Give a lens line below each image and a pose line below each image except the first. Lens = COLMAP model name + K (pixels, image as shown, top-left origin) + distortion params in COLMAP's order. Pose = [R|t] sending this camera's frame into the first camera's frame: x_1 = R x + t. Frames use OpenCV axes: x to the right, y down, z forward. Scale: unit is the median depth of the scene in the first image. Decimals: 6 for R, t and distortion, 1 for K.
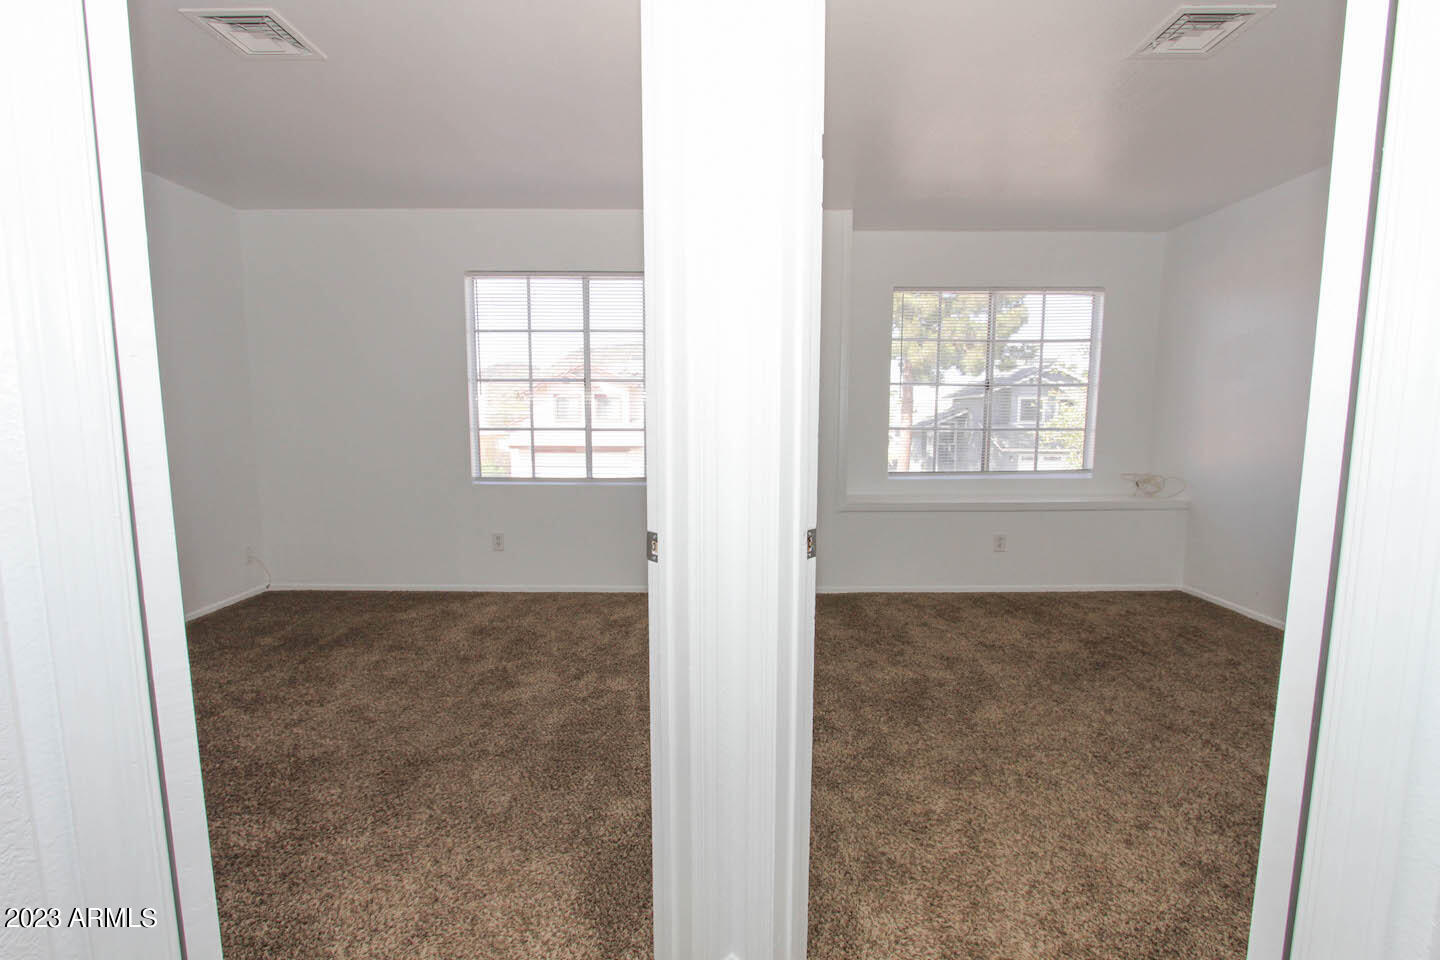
lens RADIAL K [[663.0, 0, 724.1], [0, 663.0, 495.0], [0, 0, 1]] dist [-0.018748, 0.004230]
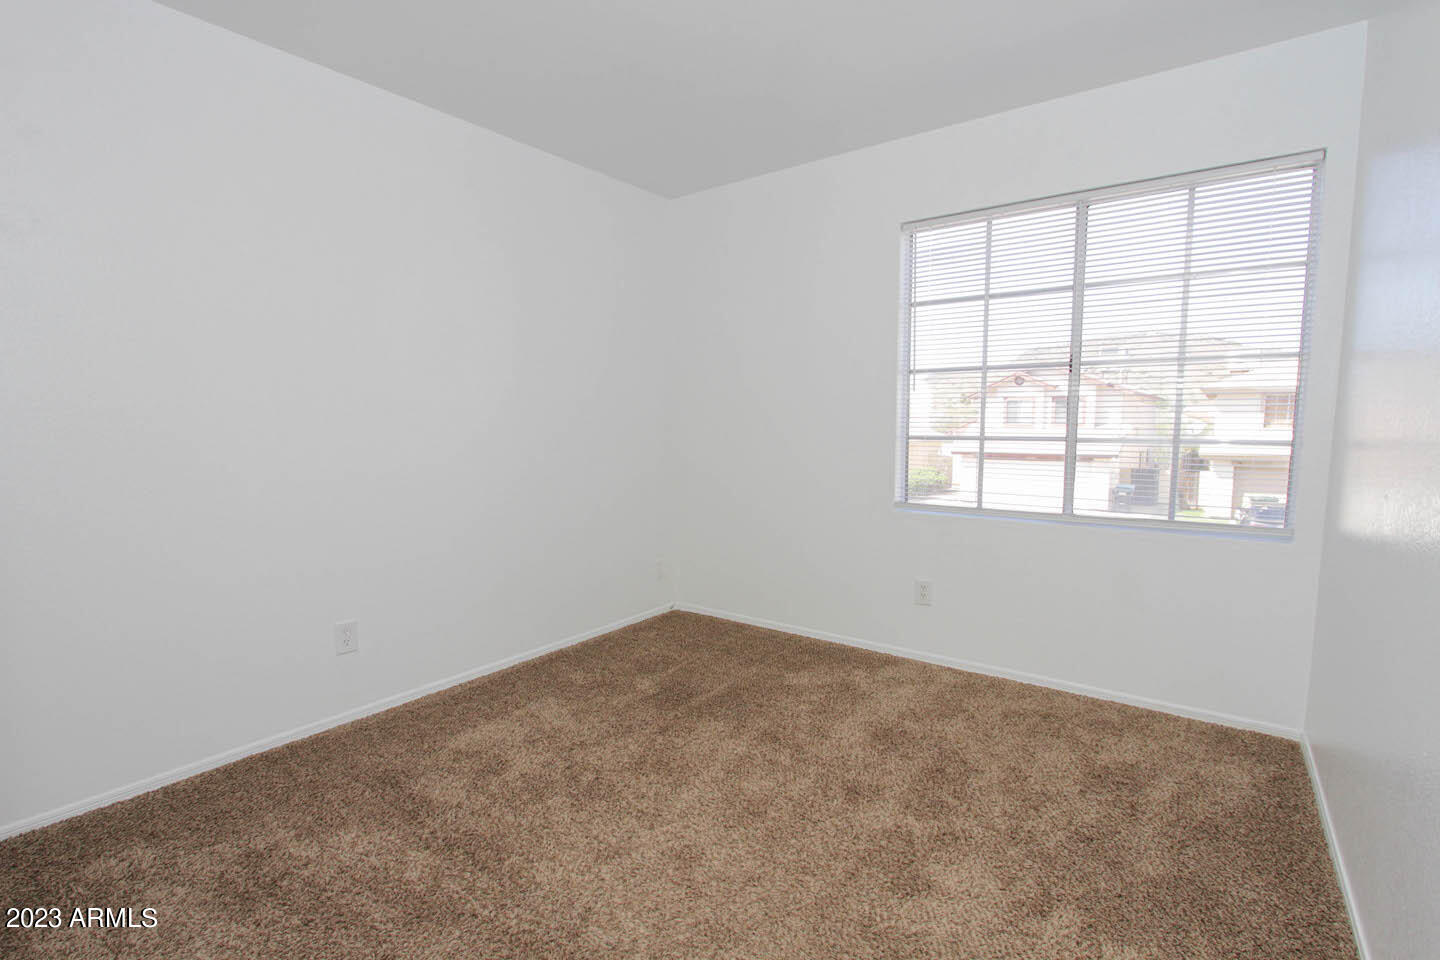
lens RADIAL K [[663.0, 0, 724.0], [0, 663.0, 493.5], [0, 0, 1]] dist [-0.018748, 0.004230]
pose [[0.798642, 0.058273, -0.598979, -0.098161], [-0.063667, 0.997897, 0.012192, -0.037348], [0.598430, 0.028399, 0.800672, 0.319546]]
